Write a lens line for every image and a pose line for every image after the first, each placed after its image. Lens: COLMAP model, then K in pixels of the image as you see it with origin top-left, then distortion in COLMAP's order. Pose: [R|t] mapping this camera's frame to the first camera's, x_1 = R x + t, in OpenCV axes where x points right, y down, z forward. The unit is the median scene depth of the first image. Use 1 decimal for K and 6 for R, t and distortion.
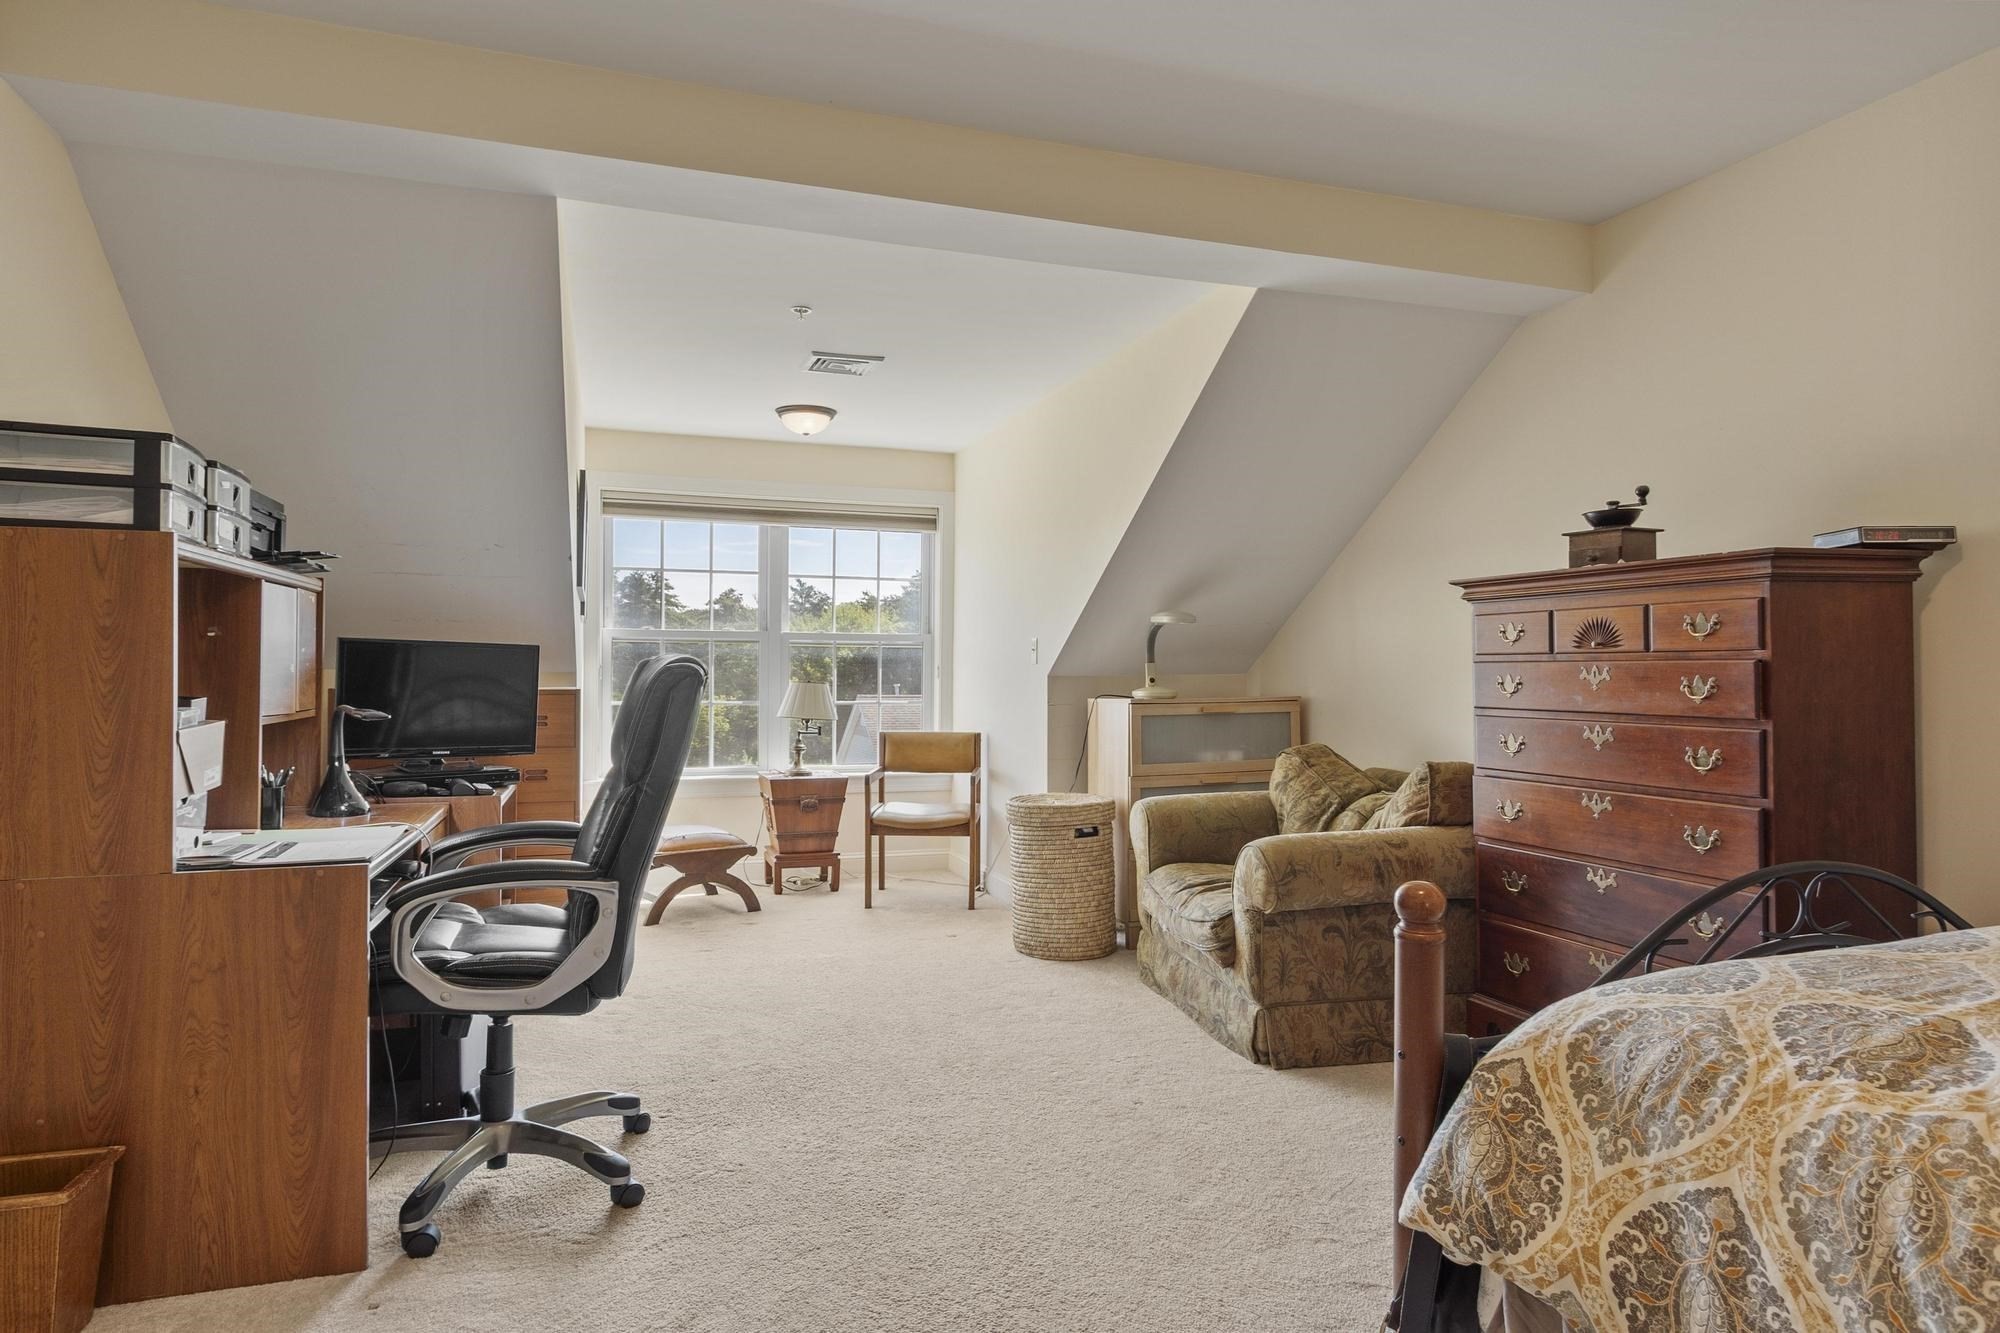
lens RADIAL K [[1135.0, 0, 1013.7], [0, 1135.0, 672.4], [0, 0, 1]] dist [0.005995, -0.004161]
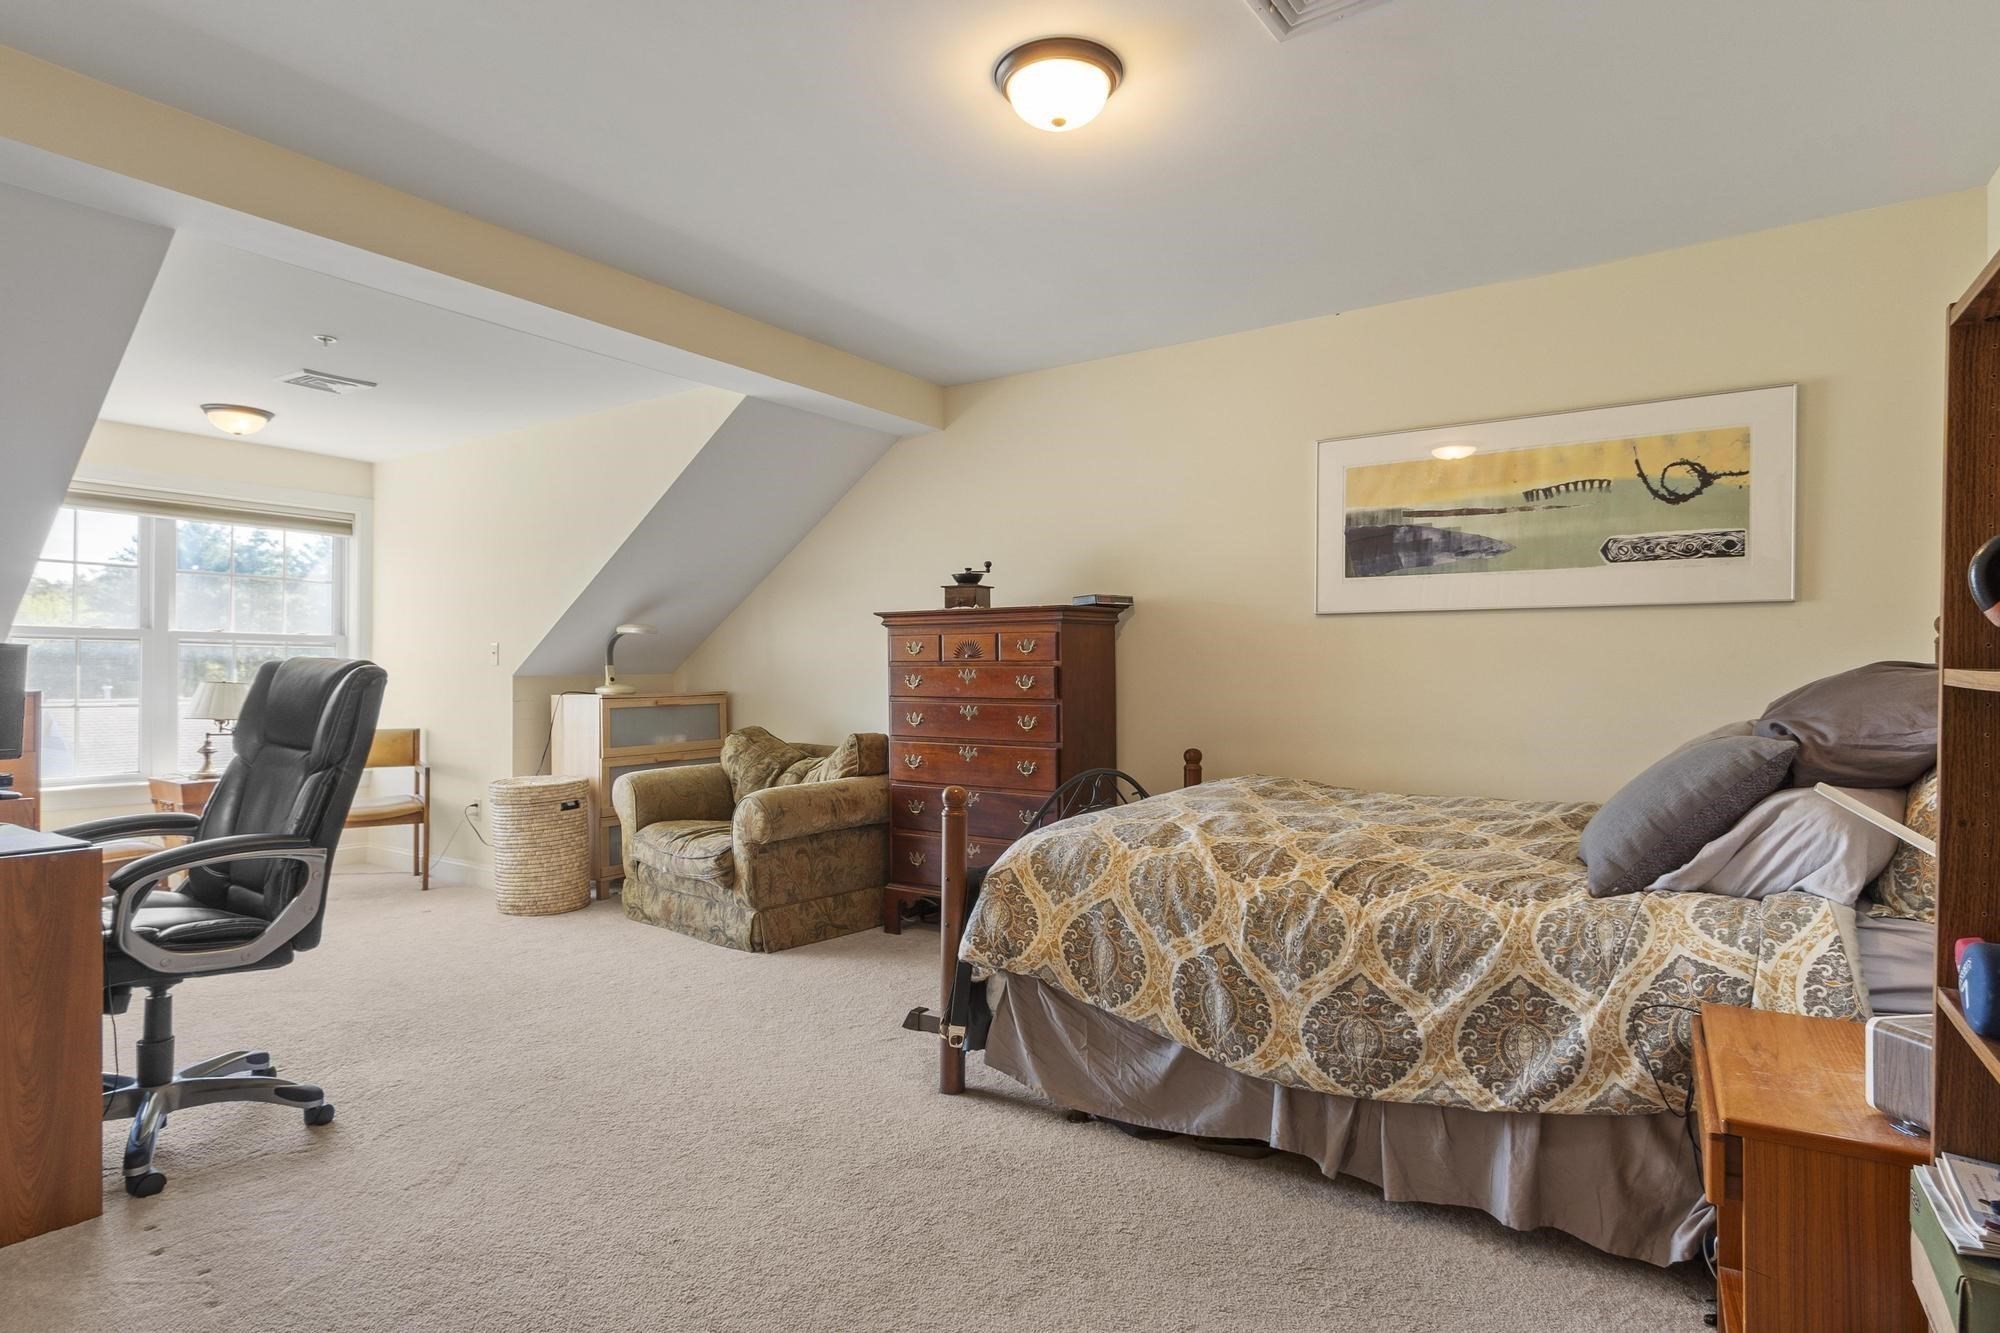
lens RADIAL K [[1057.8, 0, 991.0], [0, 1057.8, 670.3], [0, 0, 1]] dist [-0.002720, -0.000954]
pose [[0.805231, 0.002111, 0.592958, -0.374388], [-0.000595, 0.999996, -0.002752, 0.000069], [-0.592961, 0.001863, 0.805229, -0.258840]]
